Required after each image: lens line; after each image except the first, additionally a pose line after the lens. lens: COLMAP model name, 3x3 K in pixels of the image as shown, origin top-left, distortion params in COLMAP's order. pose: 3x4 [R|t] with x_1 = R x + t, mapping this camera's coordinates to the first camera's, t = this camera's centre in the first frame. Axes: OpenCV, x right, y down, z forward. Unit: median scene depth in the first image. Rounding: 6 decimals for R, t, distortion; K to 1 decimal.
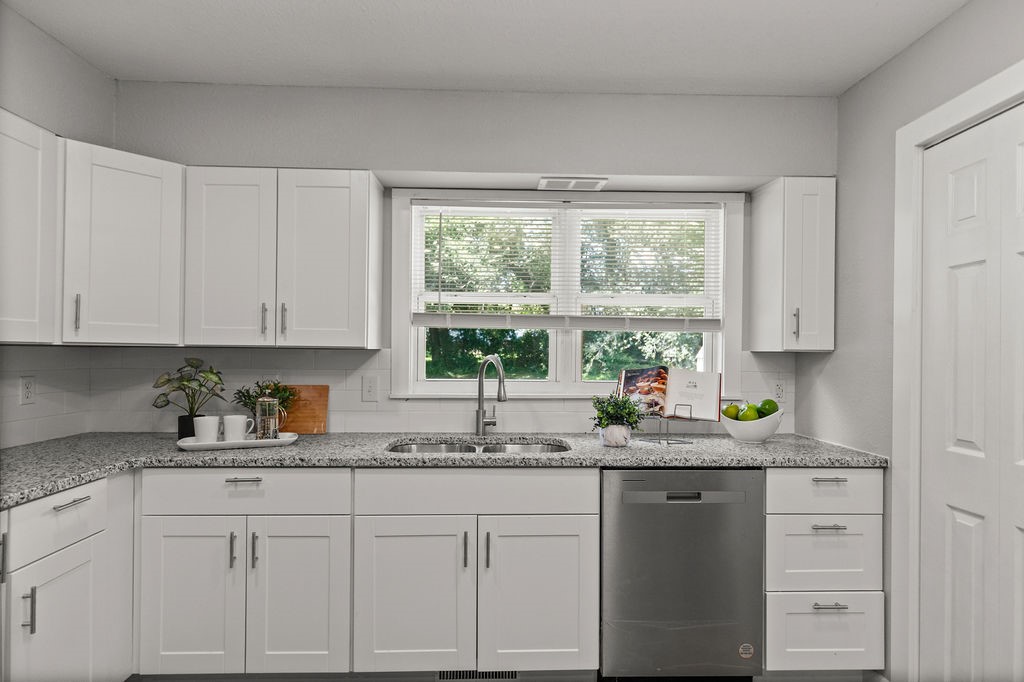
lens RADIAL K [[545.4, 0, 531.1], [0, 545.4, 349.0], [0, 0, 1]] dist [0.000559, -0.001784]
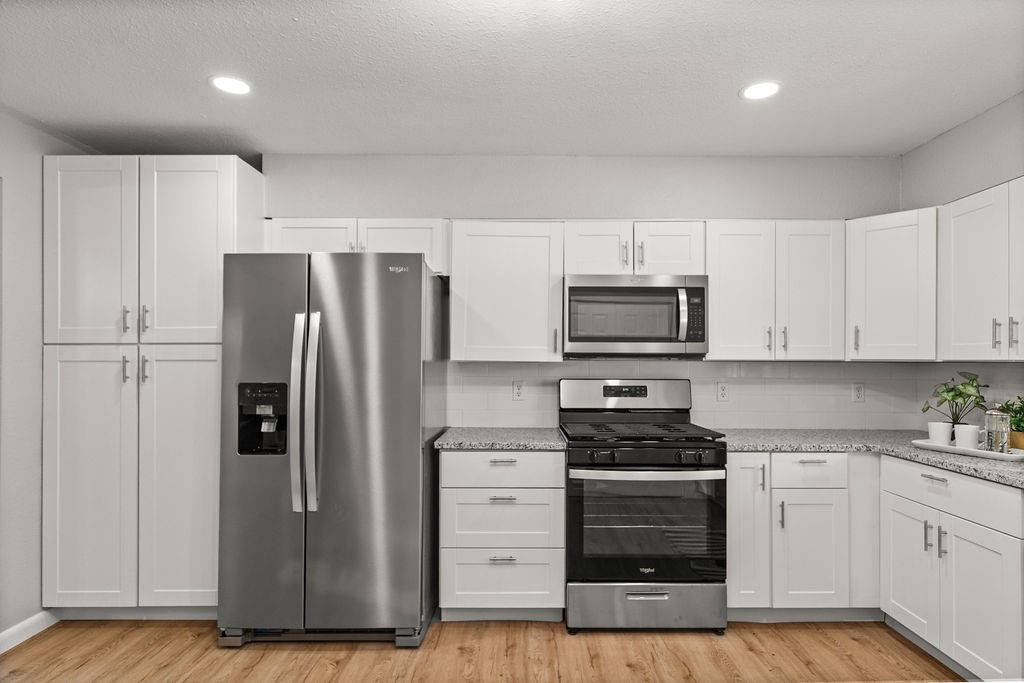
lens RADIAL K [[545.4, 0, 516.0], [0, 545.4, 361.2], [0, 0, 1]] dist [0.000559, -0.001784]
pose [[-0.056652, -0.010608, -0.998338, 0.659445], [0.002727, 0.999938, -0.010780, 0.005364], [0.998390, -0.003333, -0.056620, 0.189027]]
